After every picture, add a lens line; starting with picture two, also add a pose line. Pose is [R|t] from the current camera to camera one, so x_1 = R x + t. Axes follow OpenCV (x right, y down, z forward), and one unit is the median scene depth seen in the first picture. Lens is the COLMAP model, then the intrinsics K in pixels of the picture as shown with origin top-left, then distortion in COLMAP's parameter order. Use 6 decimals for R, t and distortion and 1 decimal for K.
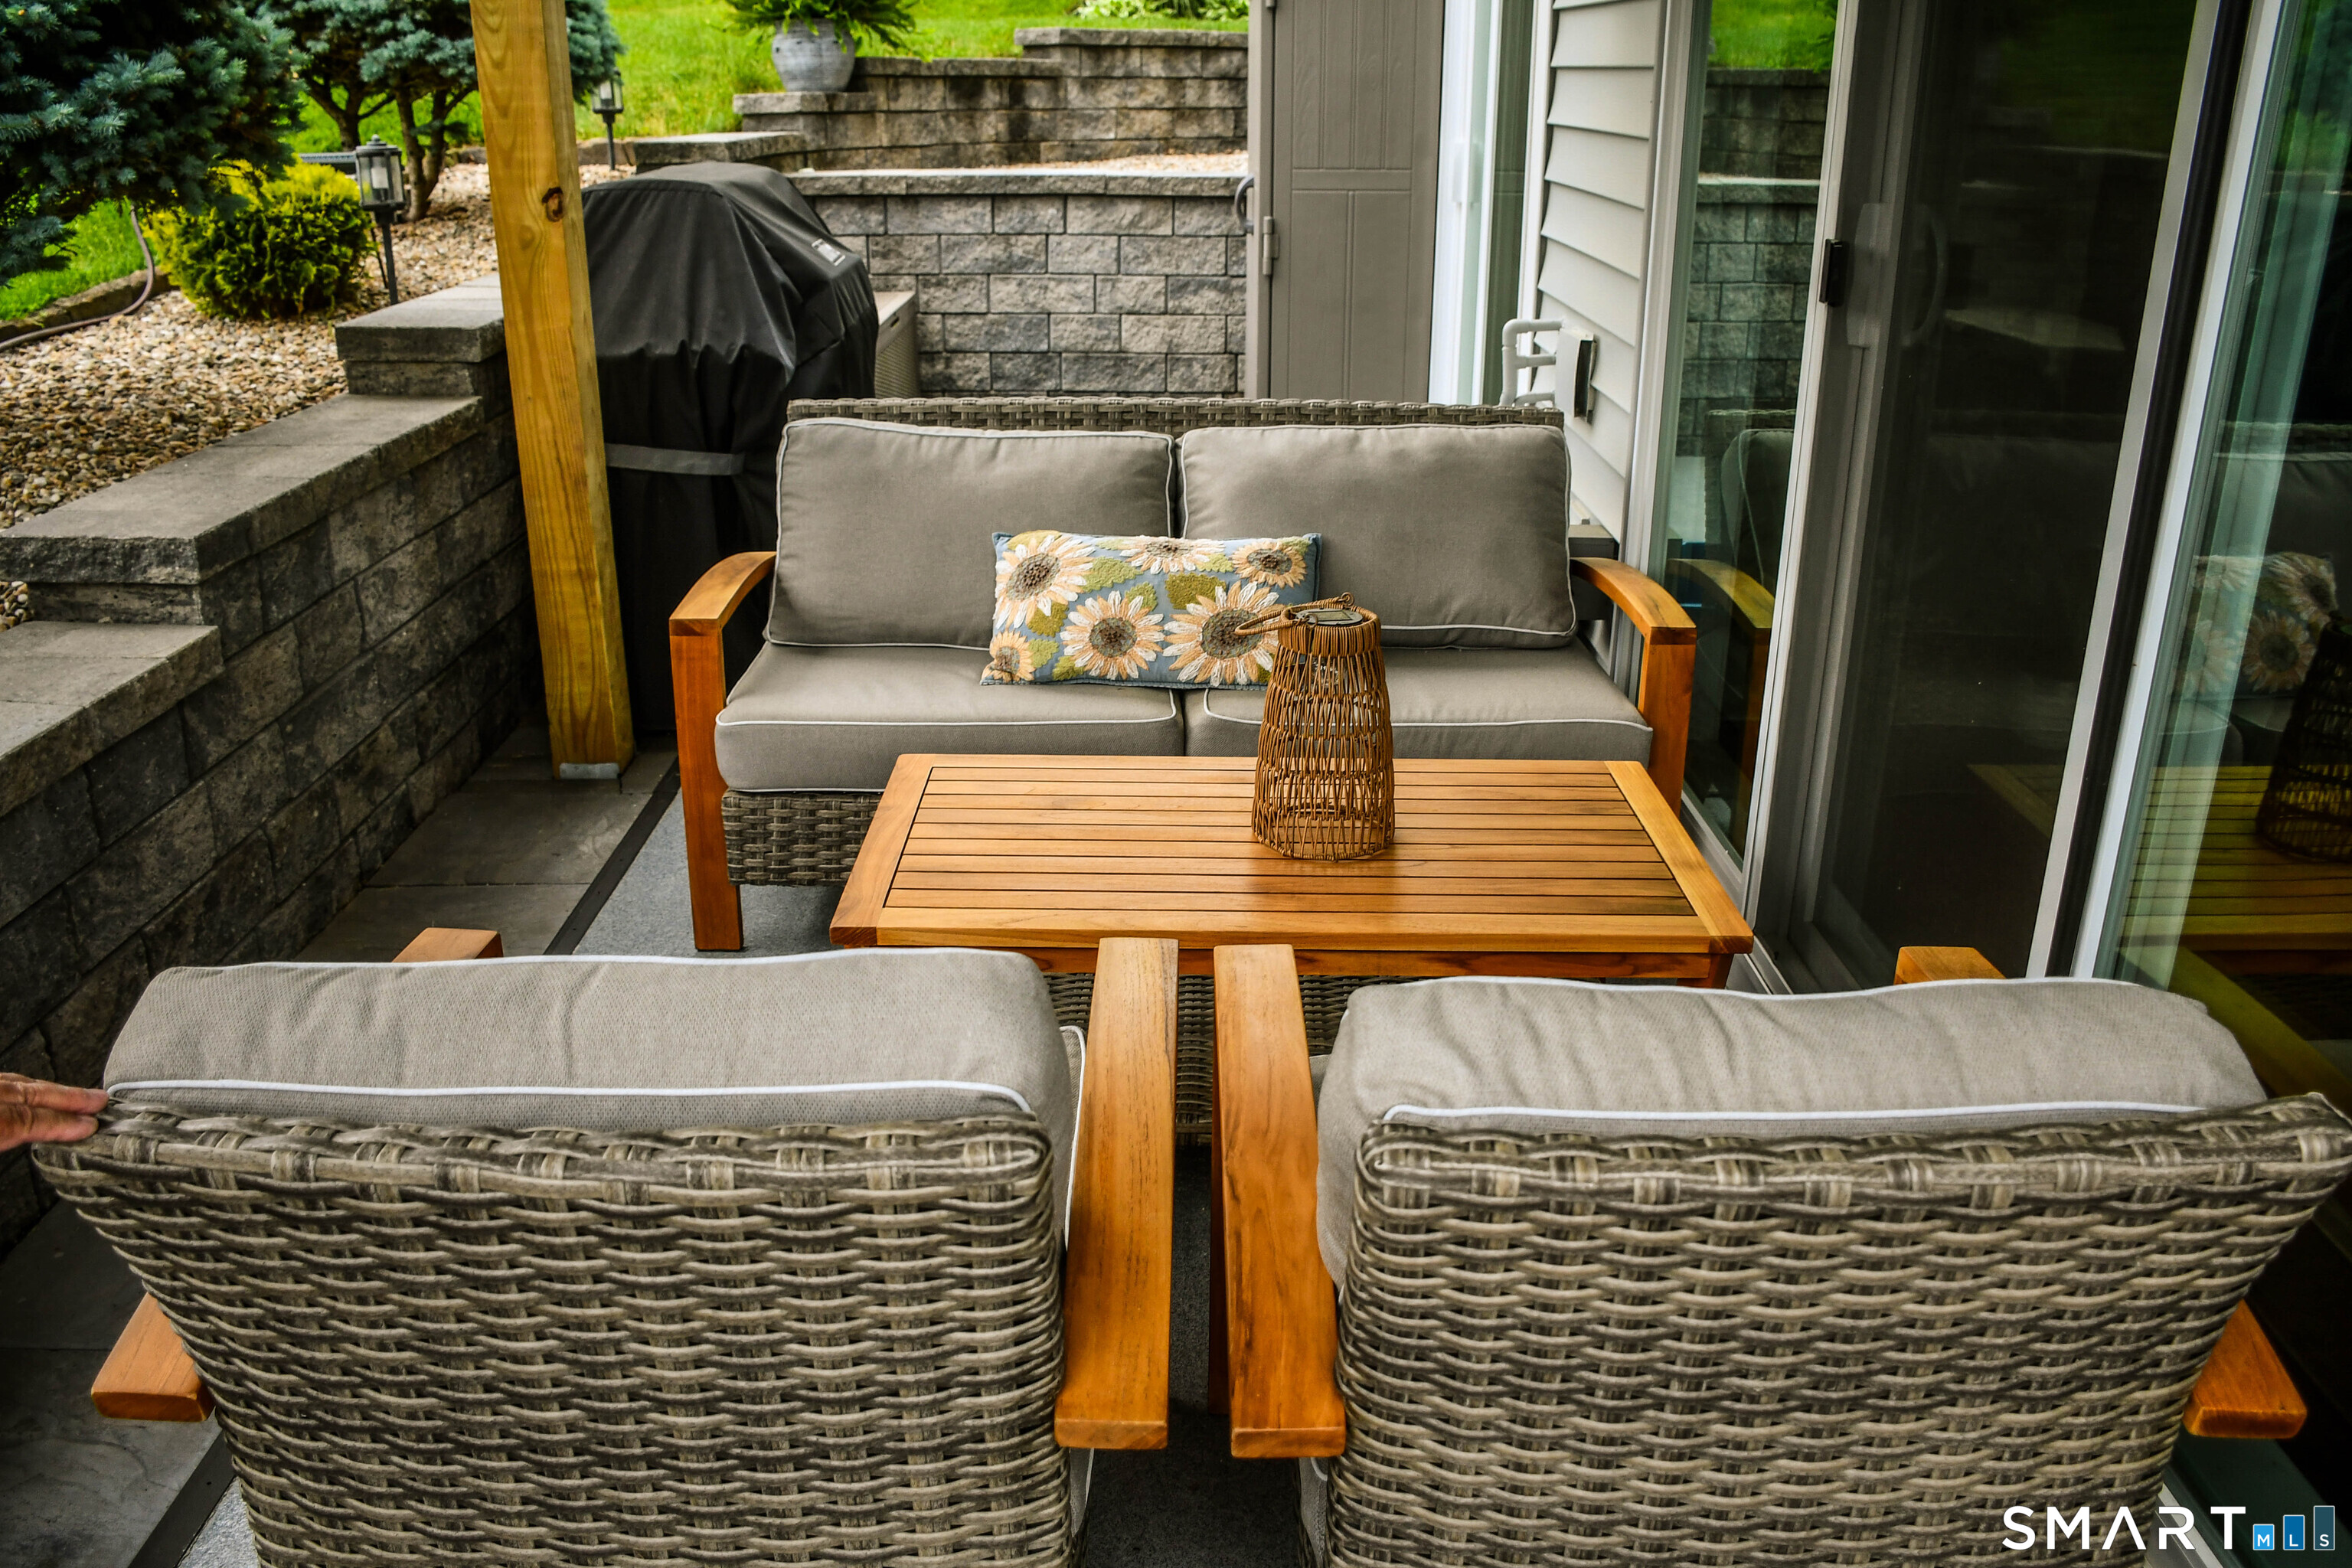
lens RADIAL K [[1823.8, 0, 1180.3], [0, 1823.8, 793.0], [0, 0, 1]] dist [-0.150999, 0.106186]
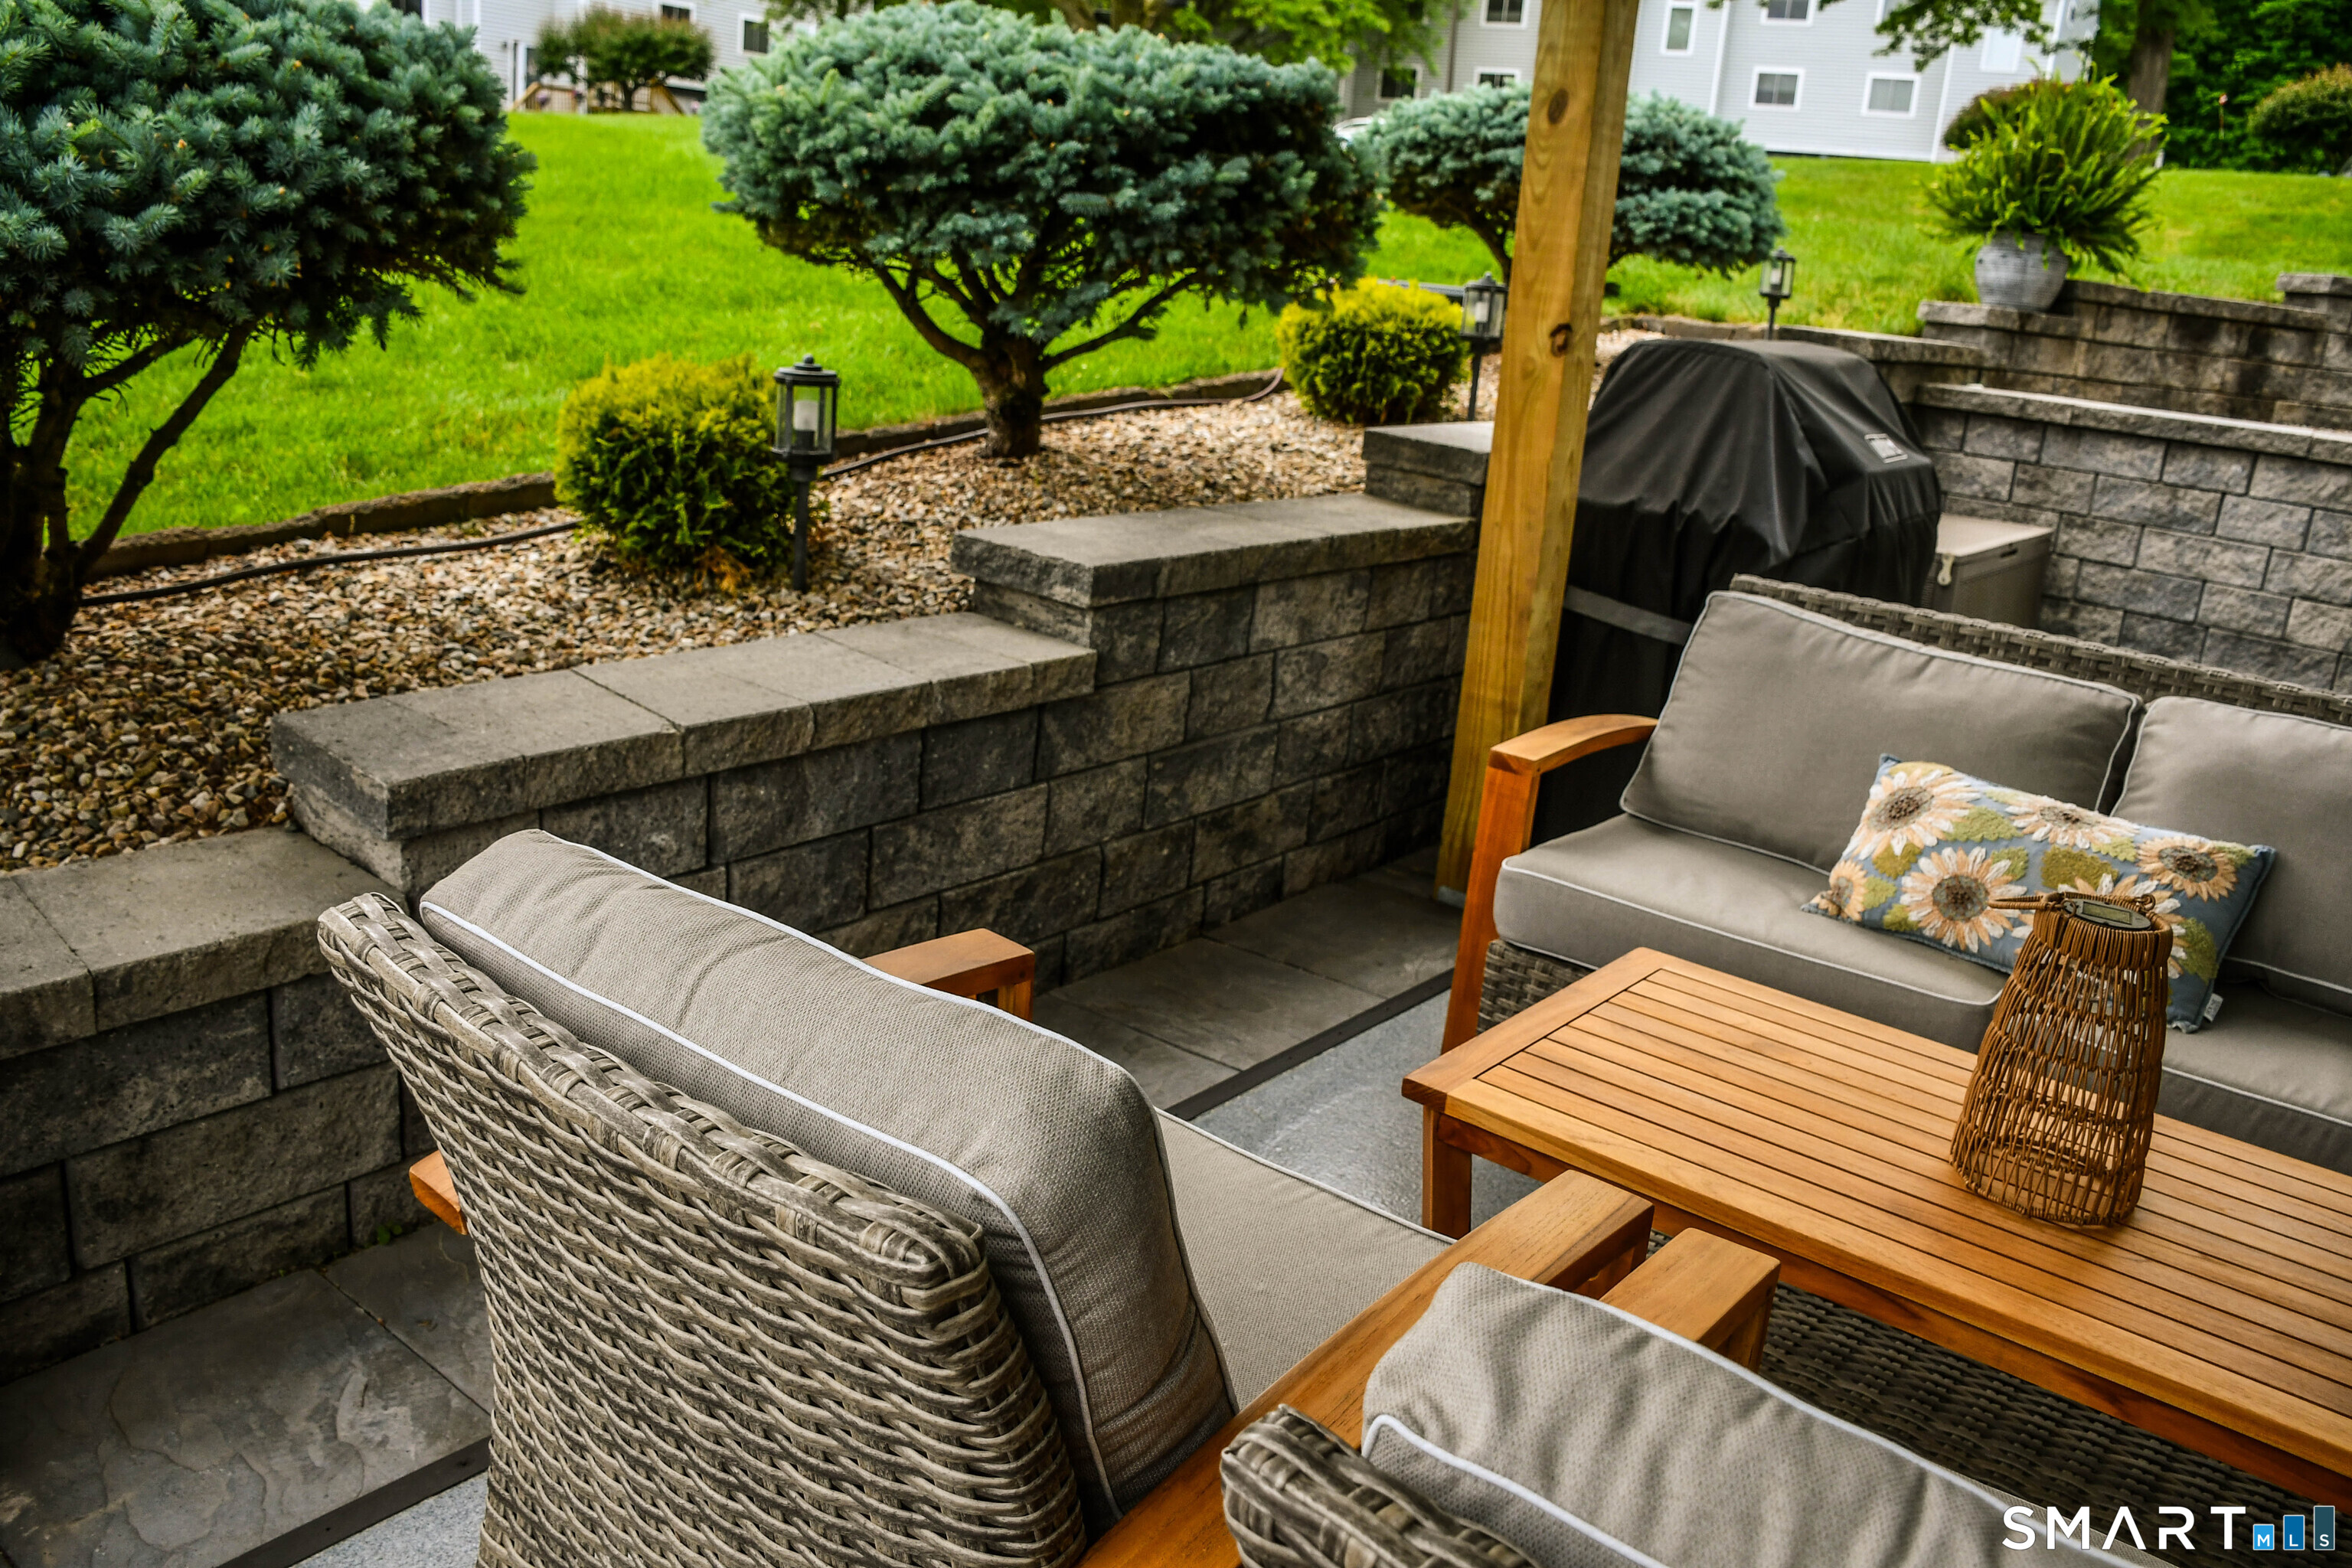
lens RADIAL K [[1823.8, 0, 1180.3], [0, 1823.8, 793.0], [0, 0, 1]] dist [-0.150999, 0.106186]
pose [[0.776338, 0.239911, -0.582875, 0.135713], [-0.303298, 0.952823, -0.011785, -0.010812], [0.552549, 0.185934, 0.812477, 0.103674]]
